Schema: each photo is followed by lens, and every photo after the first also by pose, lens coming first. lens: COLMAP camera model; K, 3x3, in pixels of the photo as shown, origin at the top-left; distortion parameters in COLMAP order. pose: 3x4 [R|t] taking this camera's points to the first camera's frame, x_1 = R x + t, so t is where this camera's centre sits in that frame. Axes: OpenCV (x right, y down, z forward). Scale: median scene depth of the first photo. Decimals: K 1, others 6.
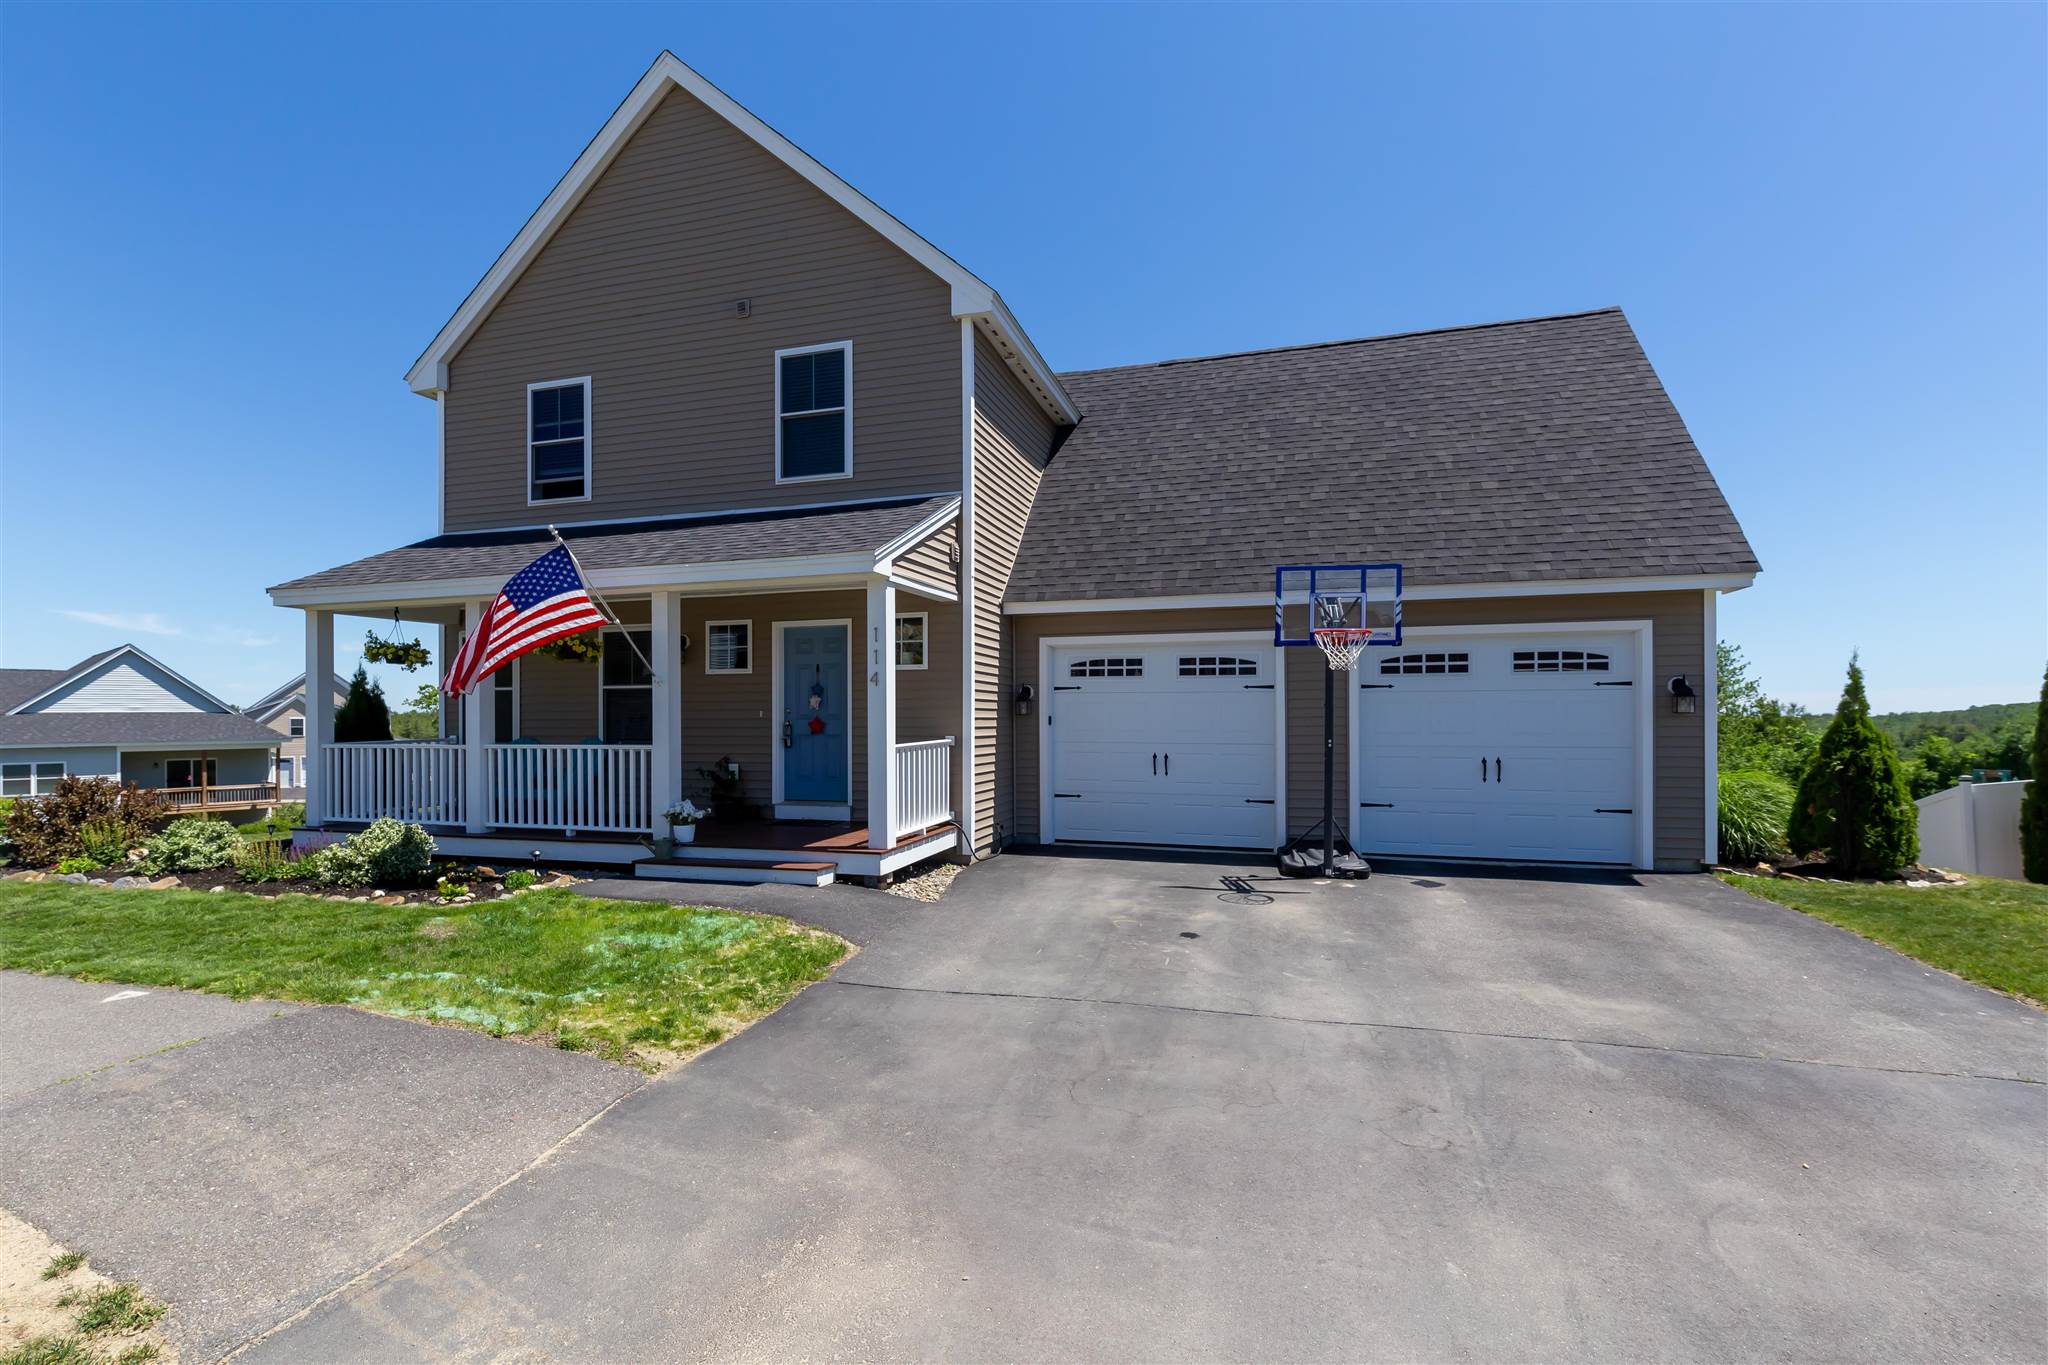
lens RADIAL K [[795.2, 0, 1028.3], [0, 795.2, 716.4], [0, 0, 1]] dist [-0.000804, -0.000071]
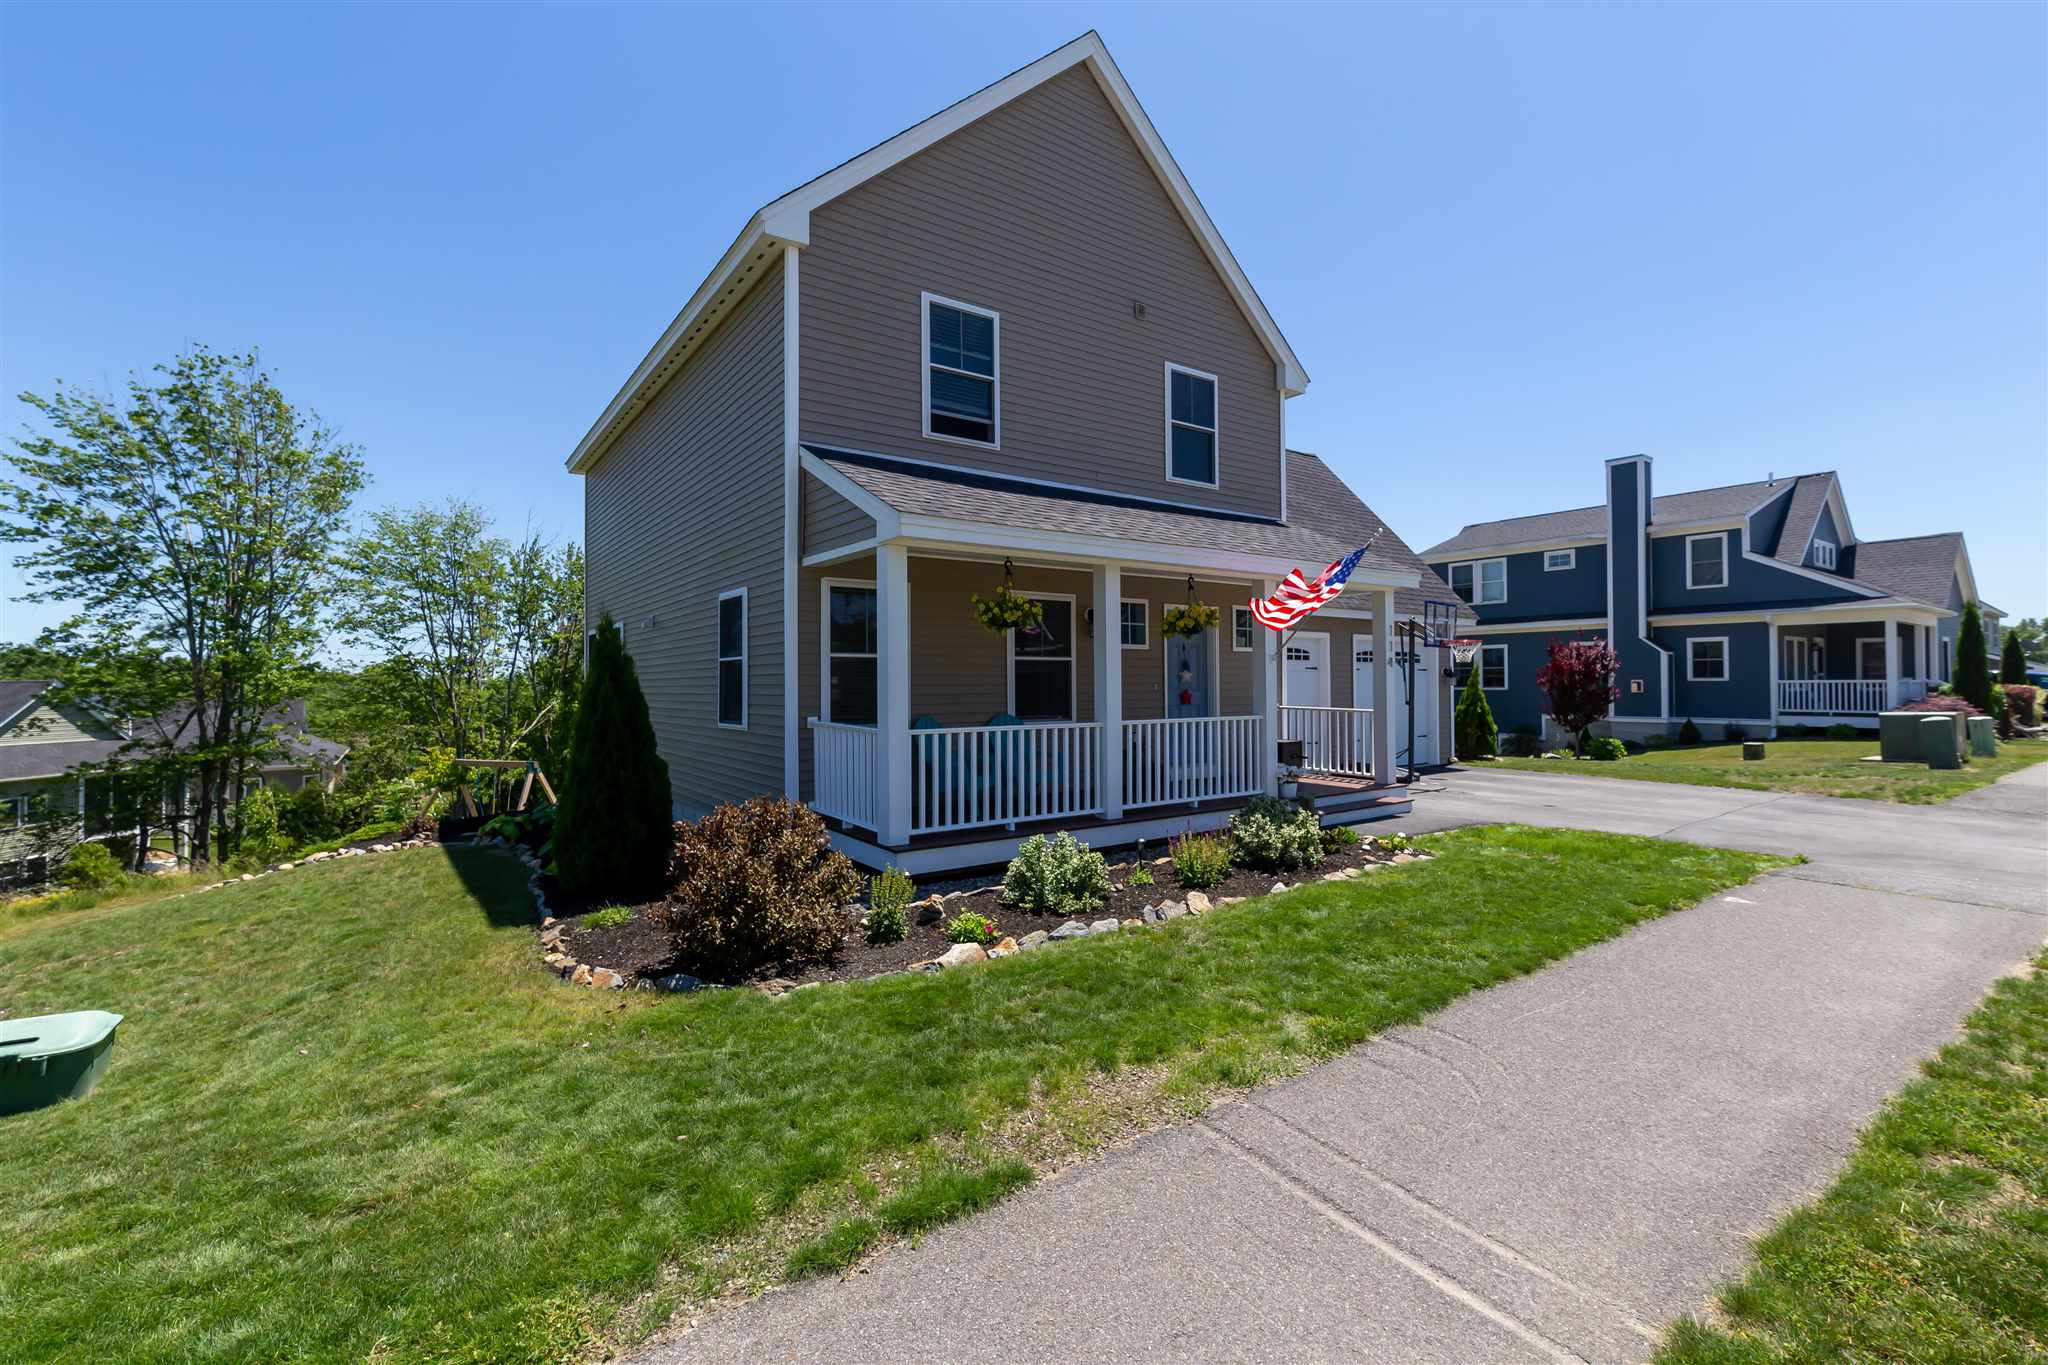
lens RADIAL K [[905.8, 0, 1017.2], [0, 905.8, 672.0], [0, 0, 1]] dist [-0.000370, -0.000065]
pose [[0.620984, 0.007905, 0.783784, -1.341925], [0.016884, 0.999582, -0.023458, -0.000289], [-0.783642, 0.027800, 0.620591, 0.366244]]
